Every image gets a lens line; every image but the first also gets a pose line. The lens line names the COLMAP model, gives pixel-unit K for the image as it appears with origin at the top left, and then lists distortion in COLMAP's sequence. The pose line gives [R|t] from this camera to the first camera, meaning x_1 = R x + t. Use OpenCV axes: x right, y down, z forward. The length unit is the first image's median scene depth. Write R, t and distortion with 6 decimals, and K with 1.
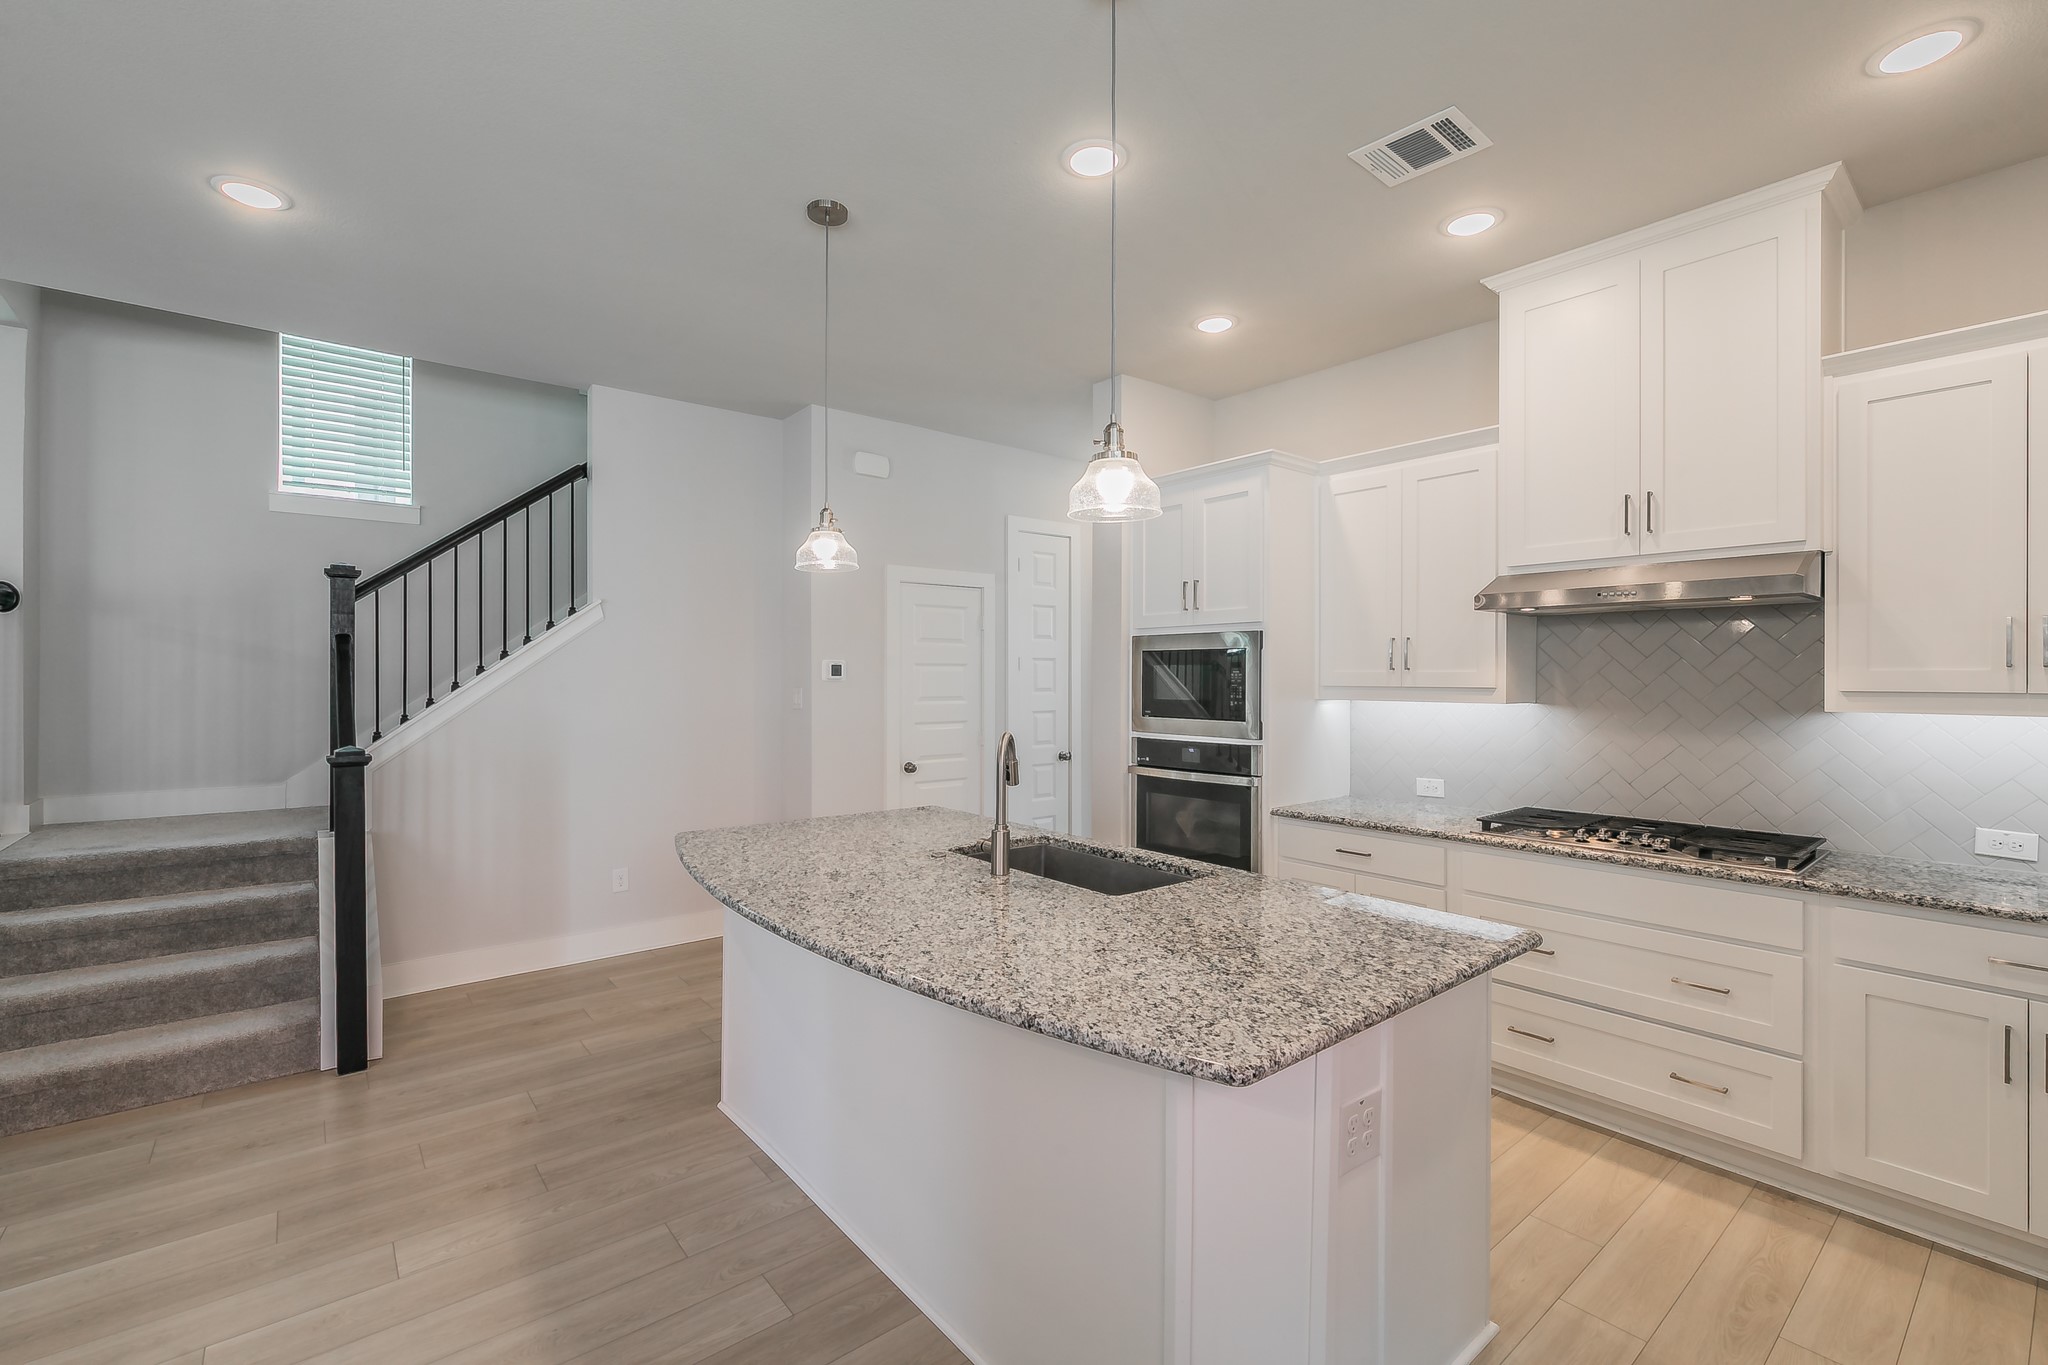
lens RADIAL K [[879.3, 0, 1014.7], [0, 879.3, 678.8], [0, 0, 1]] dist [0.001844, 0.000762]
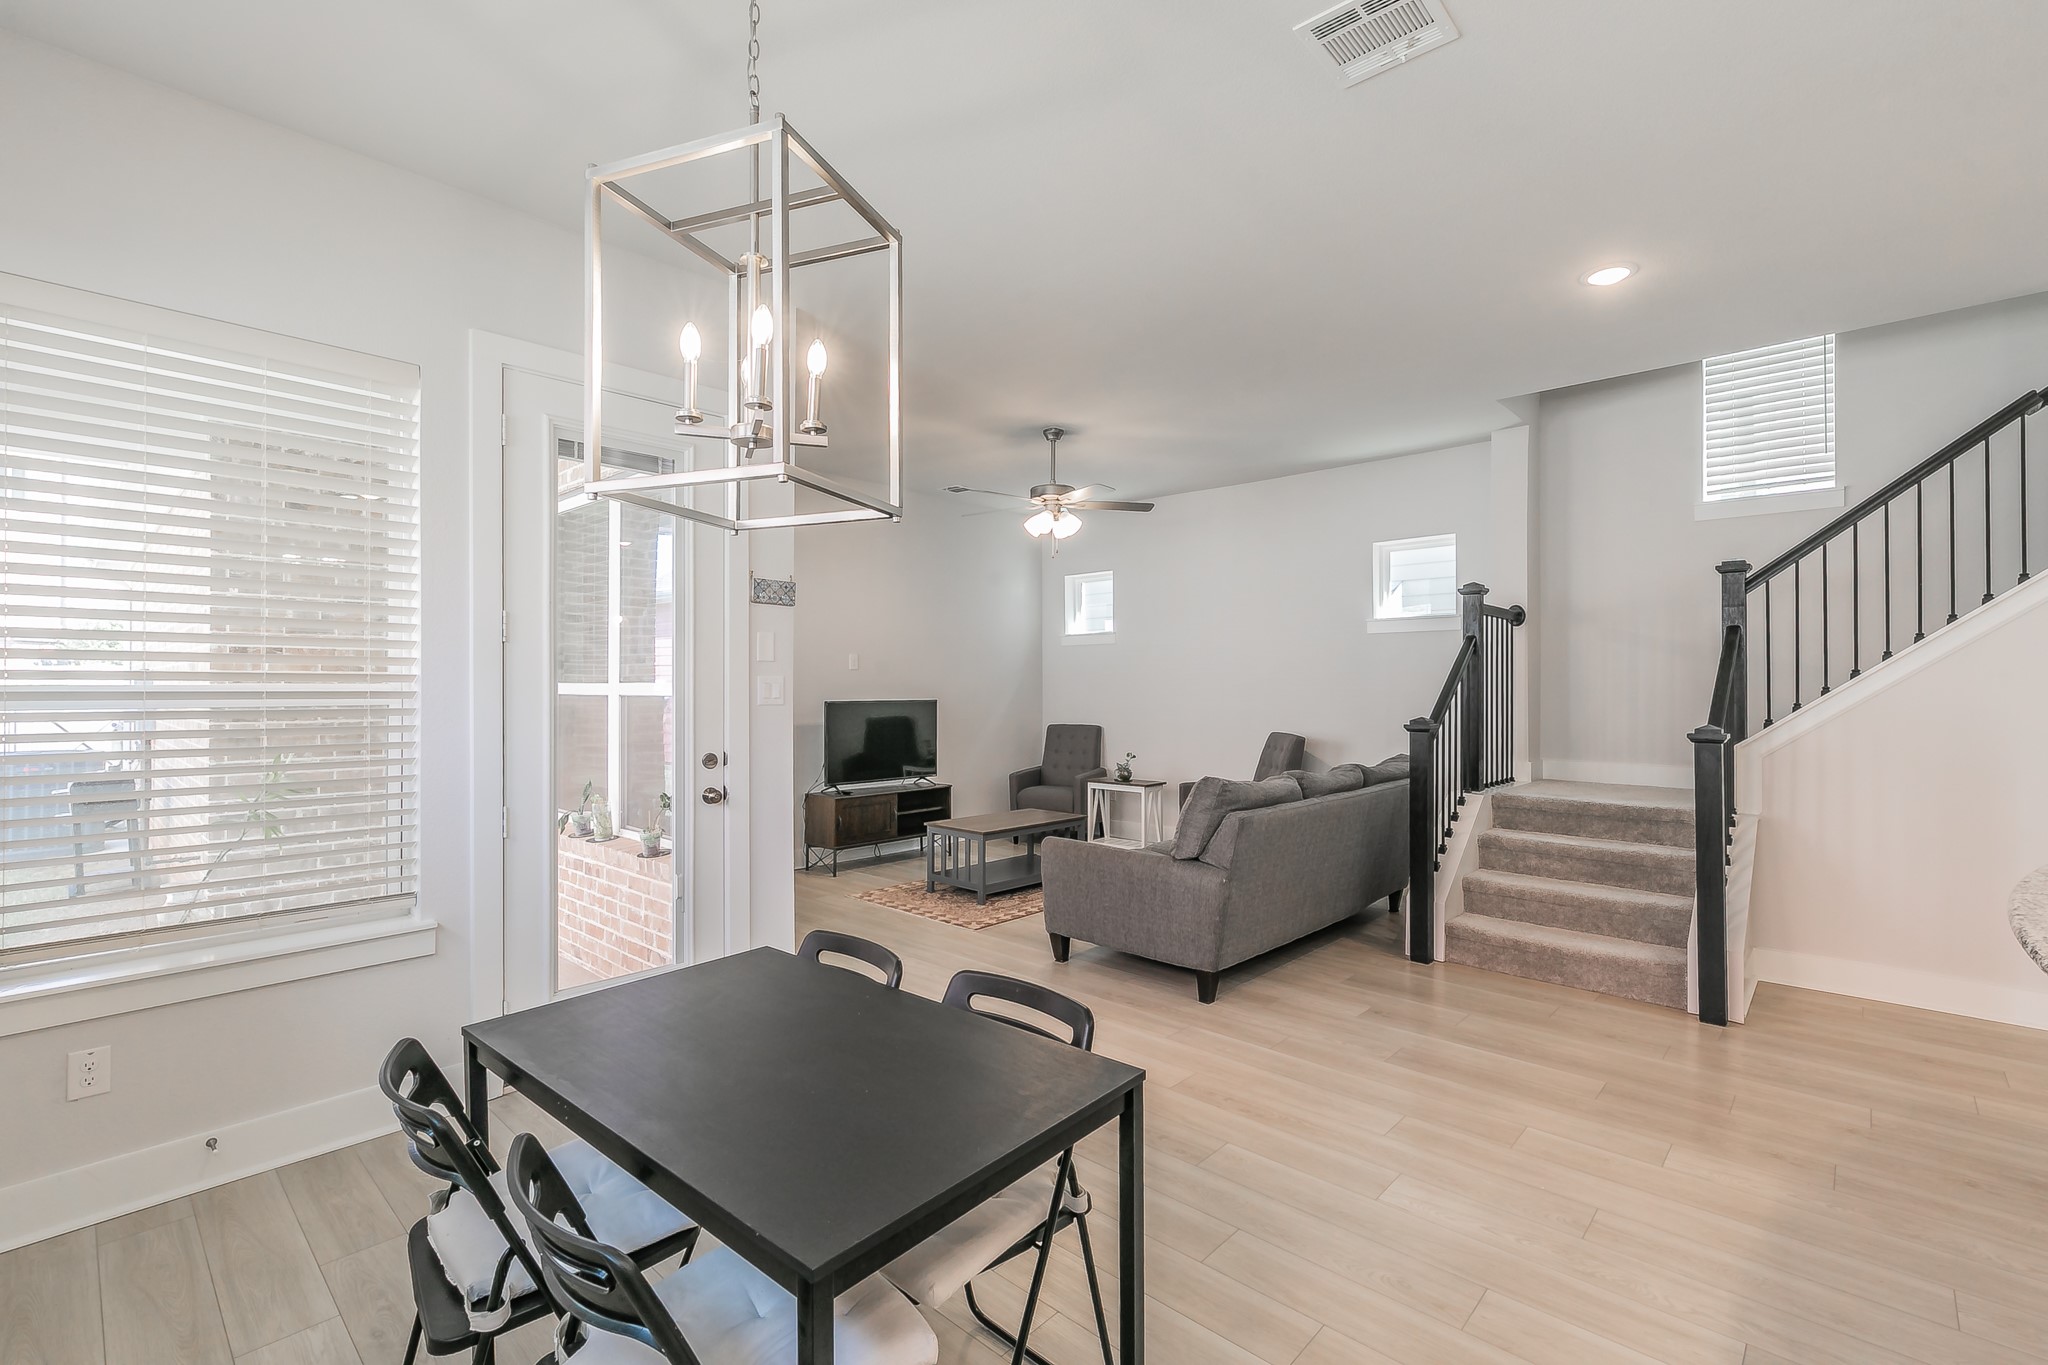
lens RADIAL K [[911.5, 0, 1024.0], [0, 911.5, 682.5], [0, 0, 1]] dist [0.001542, -0.000083]
pose [[0.138309, -0.005584, -0.990373, 0.243479], [-0.003591, 0.999975, -0.006140, 0.032409], [0.990383, 0.004406, 0.138286, -0.003005]]
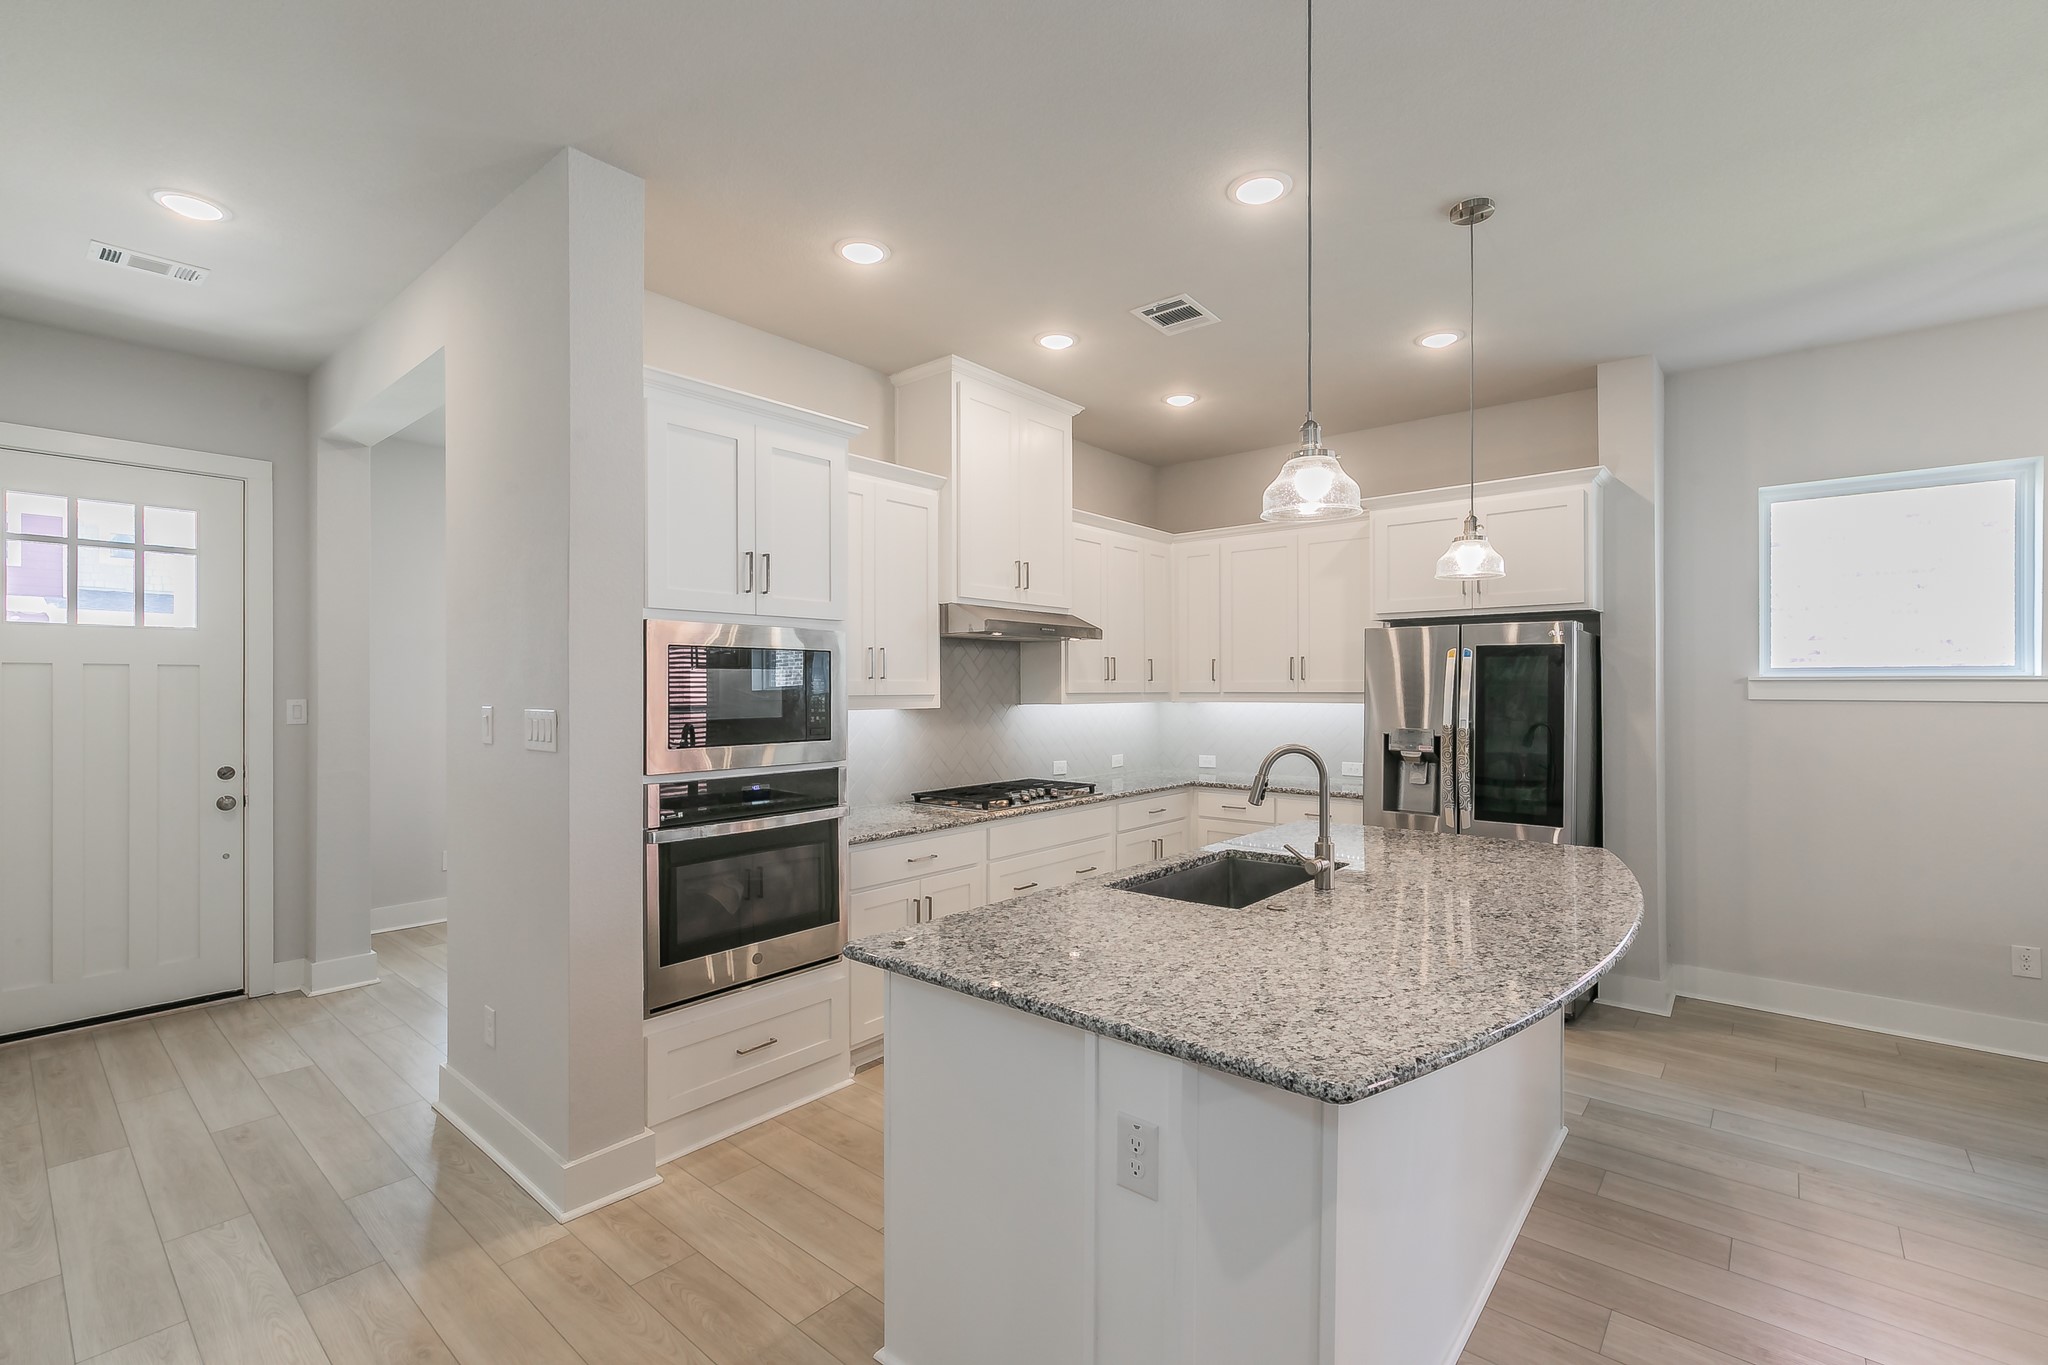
lens RADIAL K [[888.2, 0, 1047.3], [0, 888.2, 690.0], [0, 0, 1]] dist [-0.000970, 0.000008]
pose [[-0.192189, -0.003451, 0.981352, -0.673962], [0.004914, 0.999978, 0.004479, -0.001253], [-0.981346, 0.005683, -0.192168, 1.092780]]
